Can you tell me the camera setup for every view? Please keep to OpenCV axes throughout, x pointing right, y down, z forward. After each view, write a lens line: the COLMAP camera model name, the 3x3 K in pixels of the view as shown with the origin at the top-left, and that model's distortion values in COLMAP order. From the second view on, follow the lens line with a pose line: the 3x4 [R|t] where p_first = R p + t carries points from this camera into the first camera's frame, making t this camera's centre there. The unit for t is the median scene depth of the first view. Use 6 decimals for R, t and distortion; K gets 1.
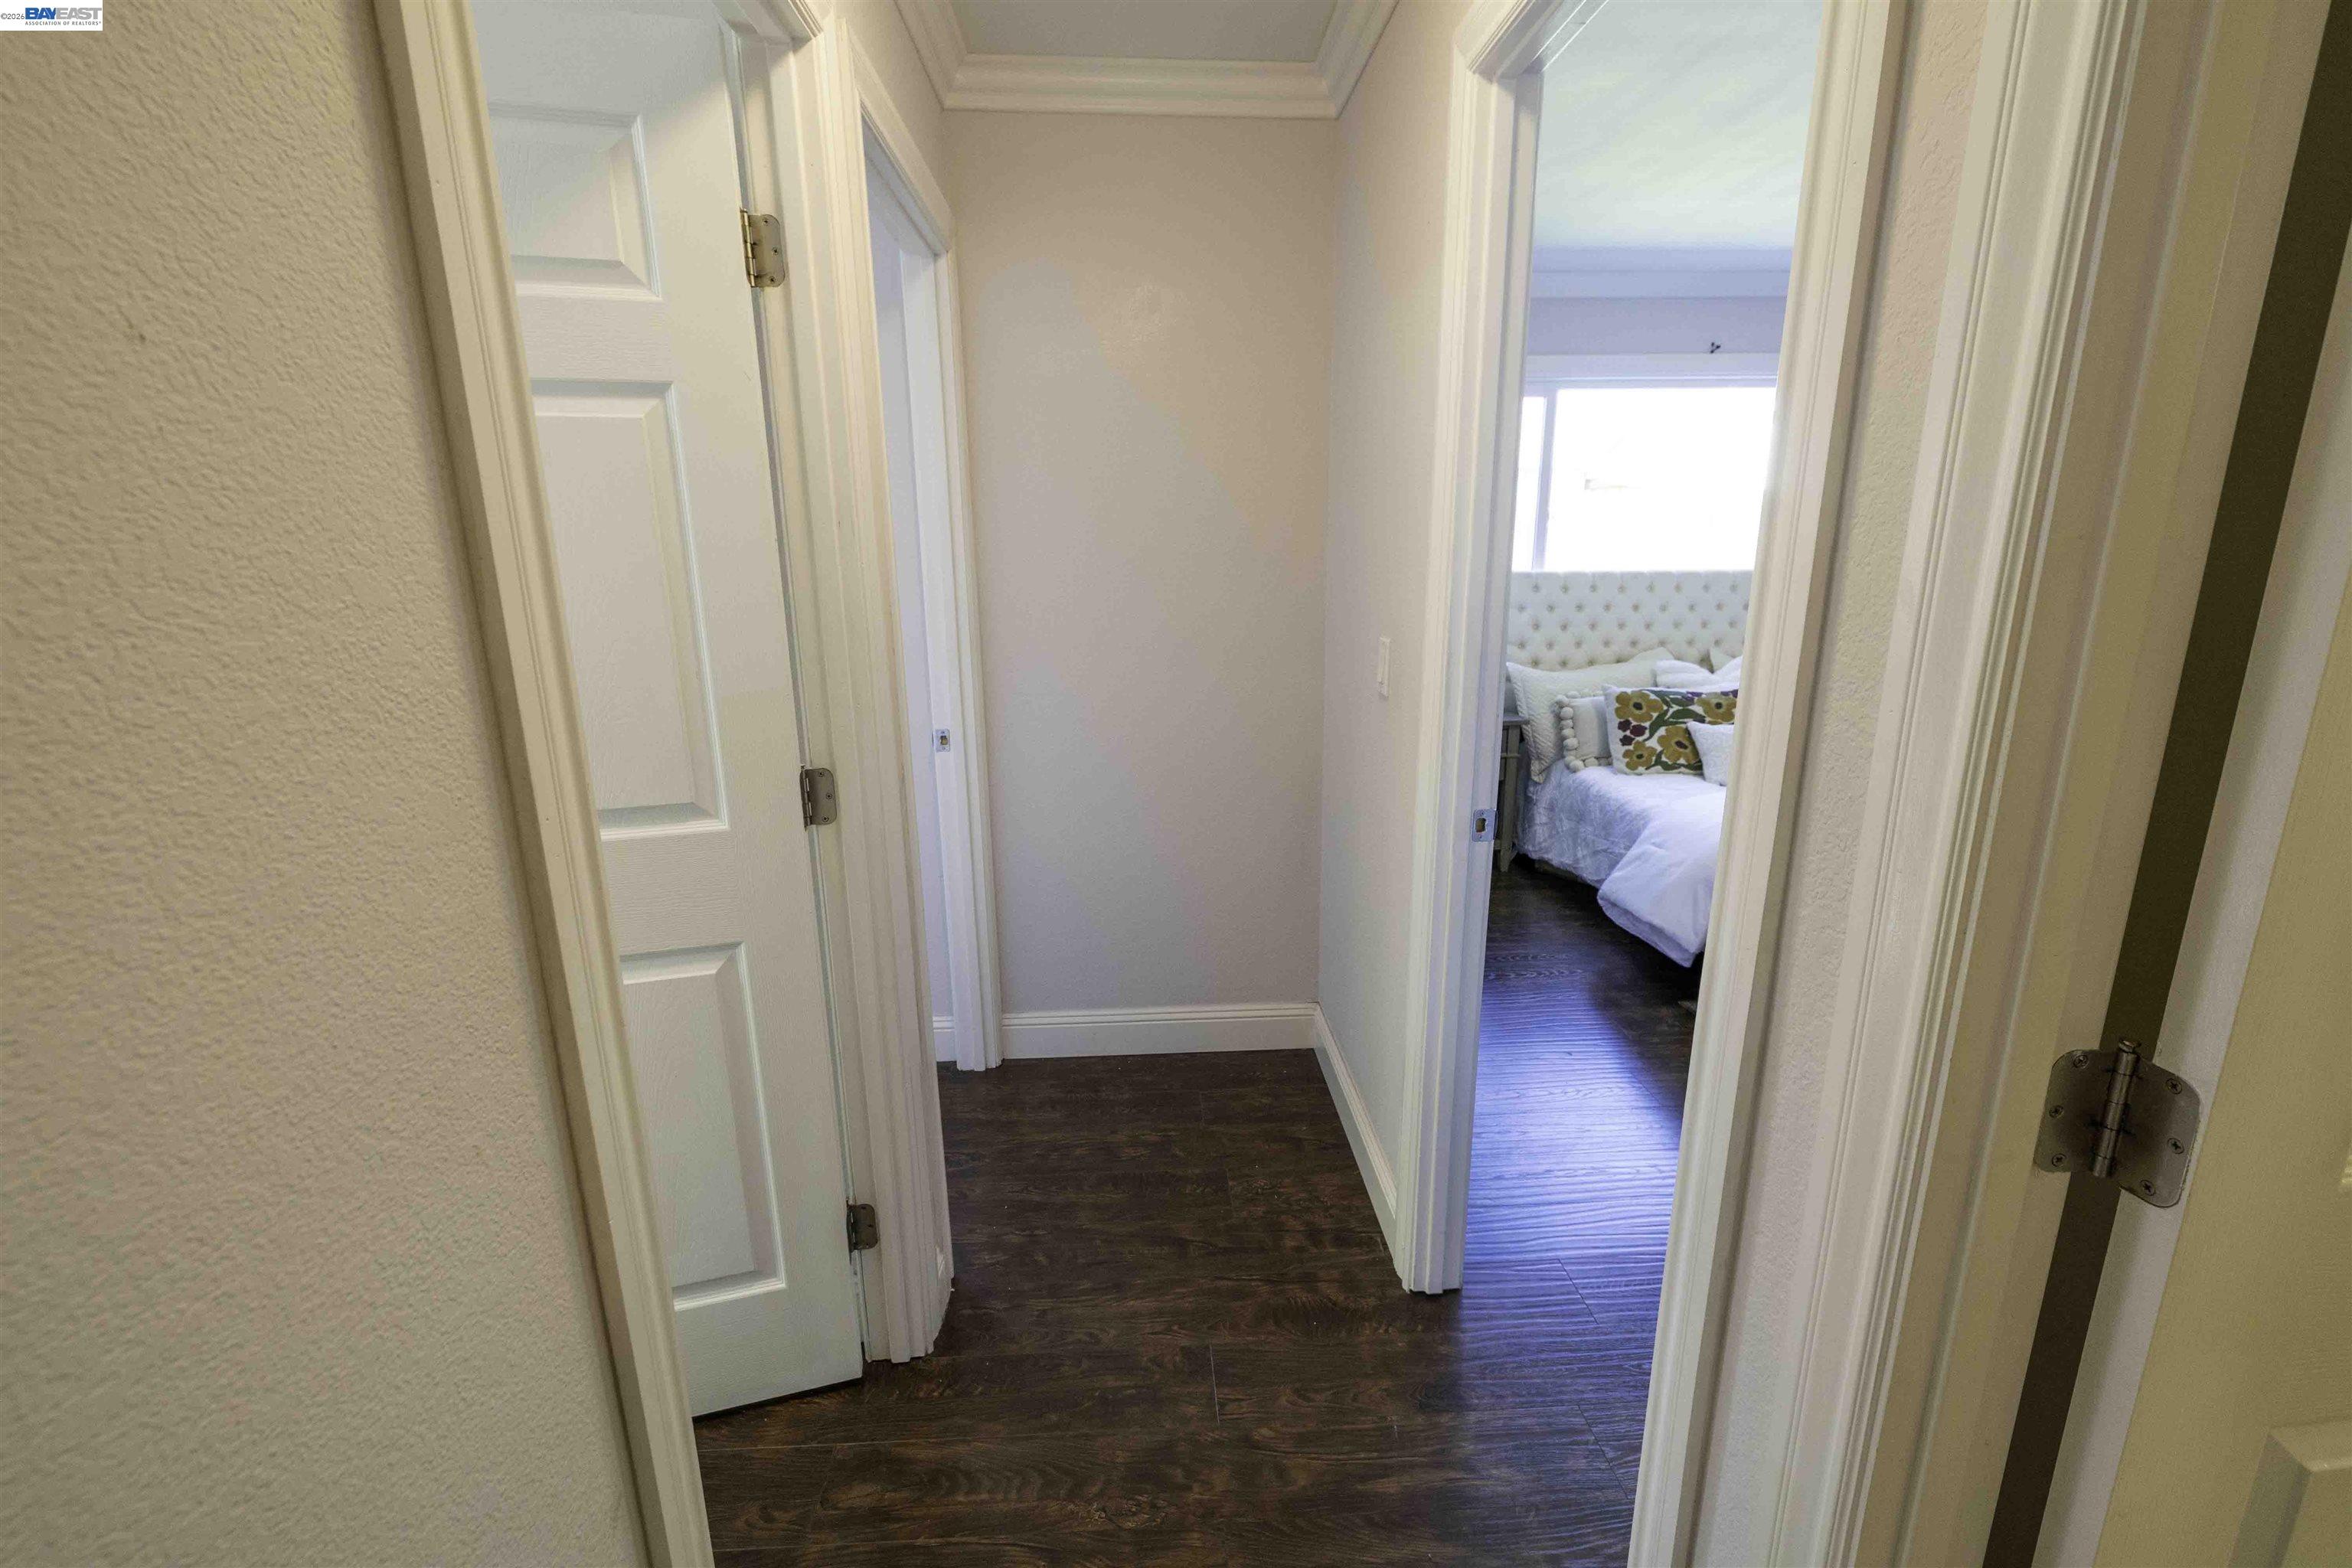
lens RADIAL K [[986.8, 0, 1175.1], [0, 986.8, 775.8], [0, 0, 1]] dist [0.002235, -0.000162]
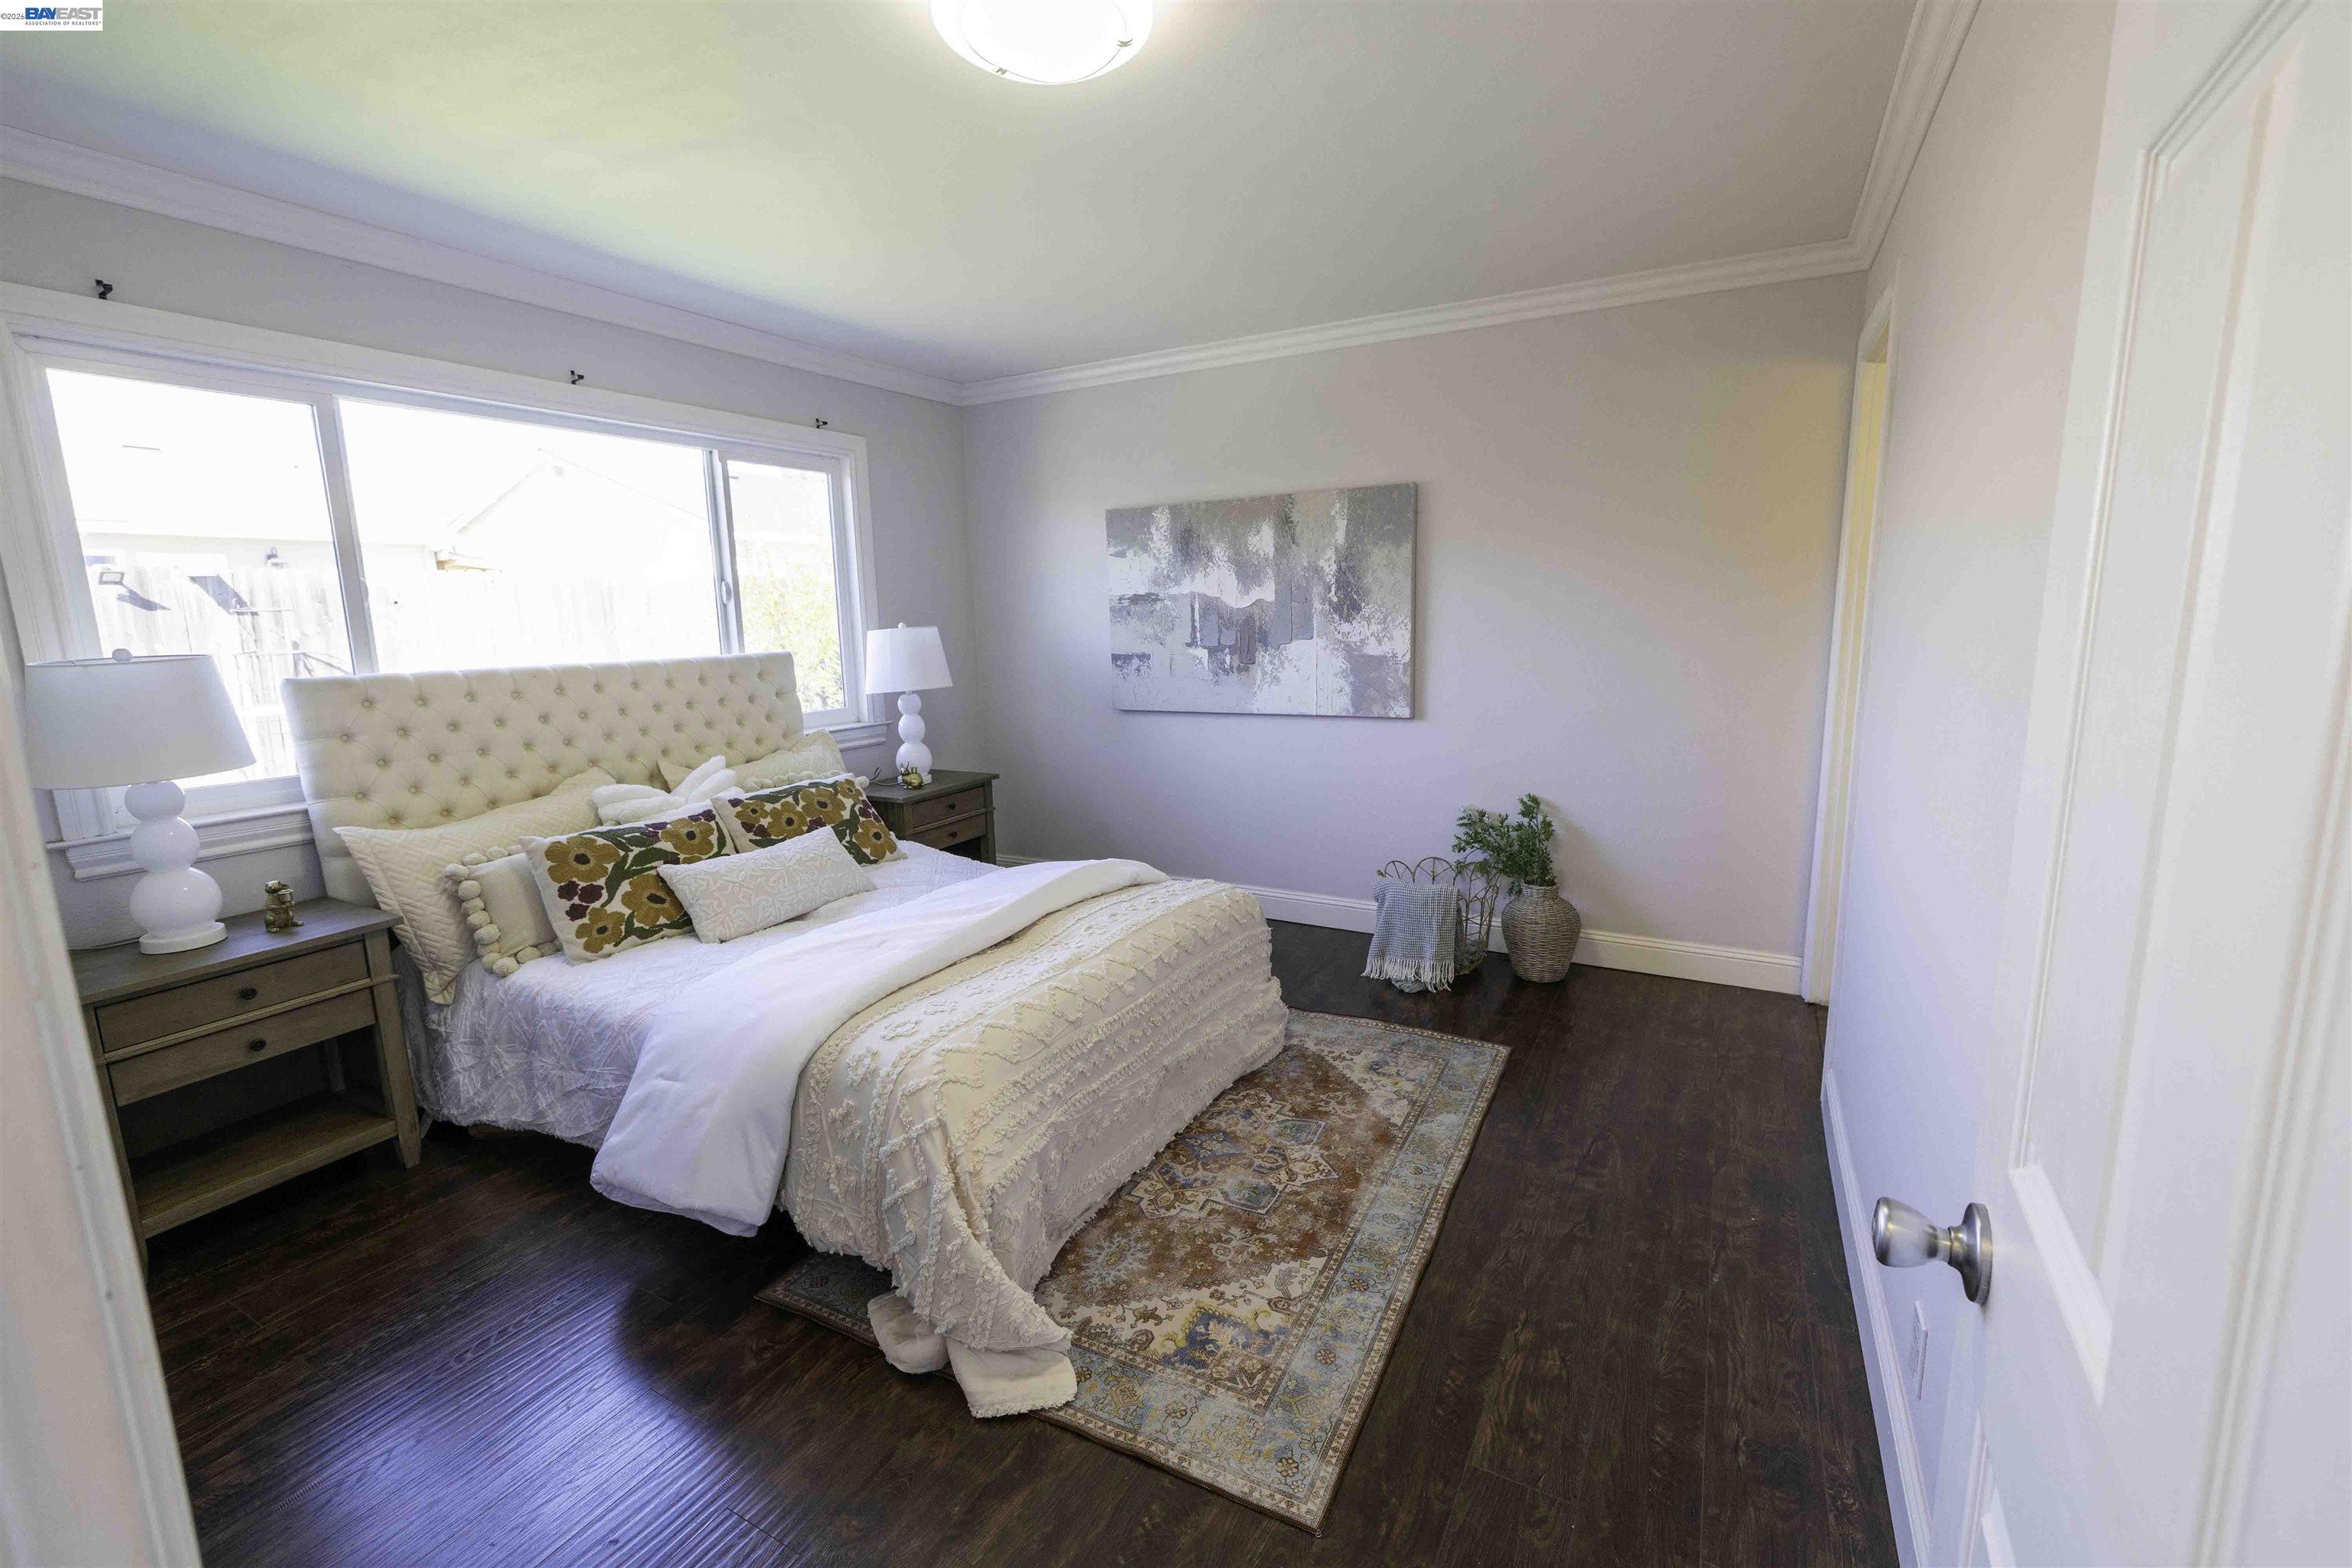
lens RADIAL K [[986.8, 0, 1169.6], [0, 986.8, 774.3], [0, 0, 1]] dist [0.002235, -0.000162]
pose [[0.534697, -0.138278, 0.833653, 0.118210], [0.214571, 0.976405, 0.024333, -0.056311], [-0.817348, 0.165867, 0.551752, 0.267568]]
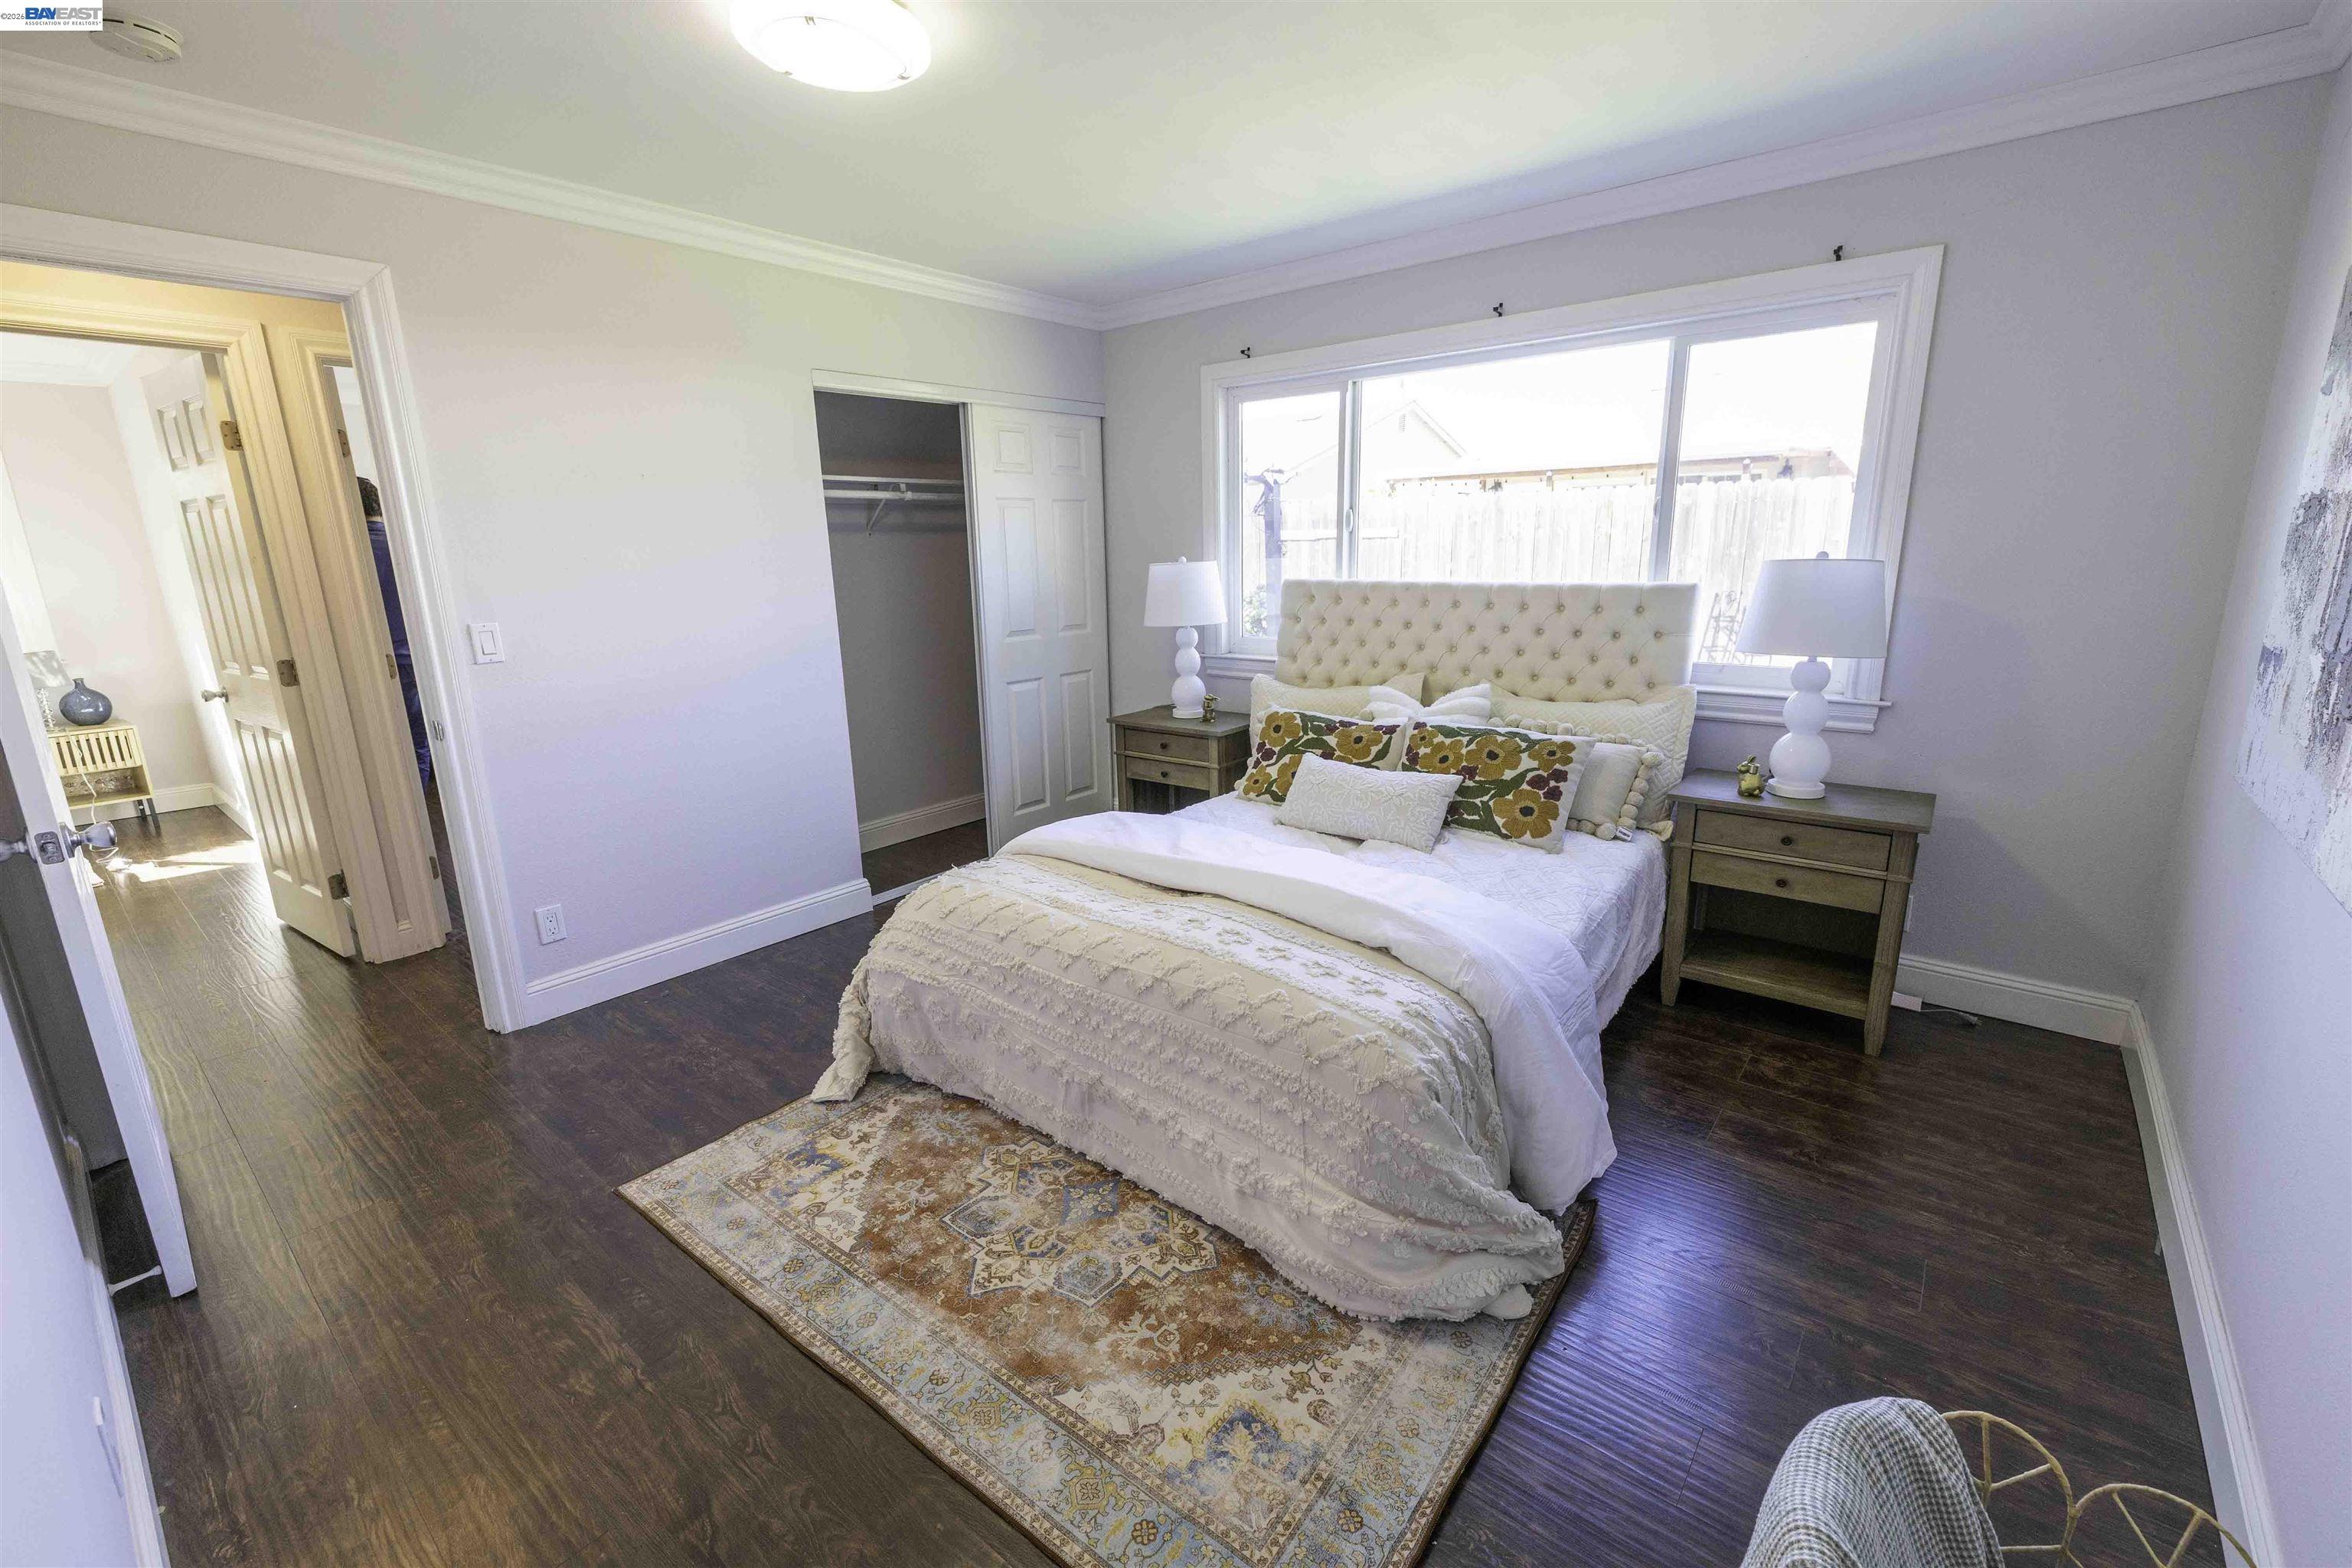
lens RADIAL K [[986.8, 0, 1210.9], [0, 986.8, 783.9], [0, 0, 1]] dist [0.002235, -0.000162]
pose [[0.745885, 0.156125, -0.647519, 1.017077], [-0.144493, 0.986918, 0.071516, -0.076012], [0.650214, 0.040219, 0.758686, 0.257884]]
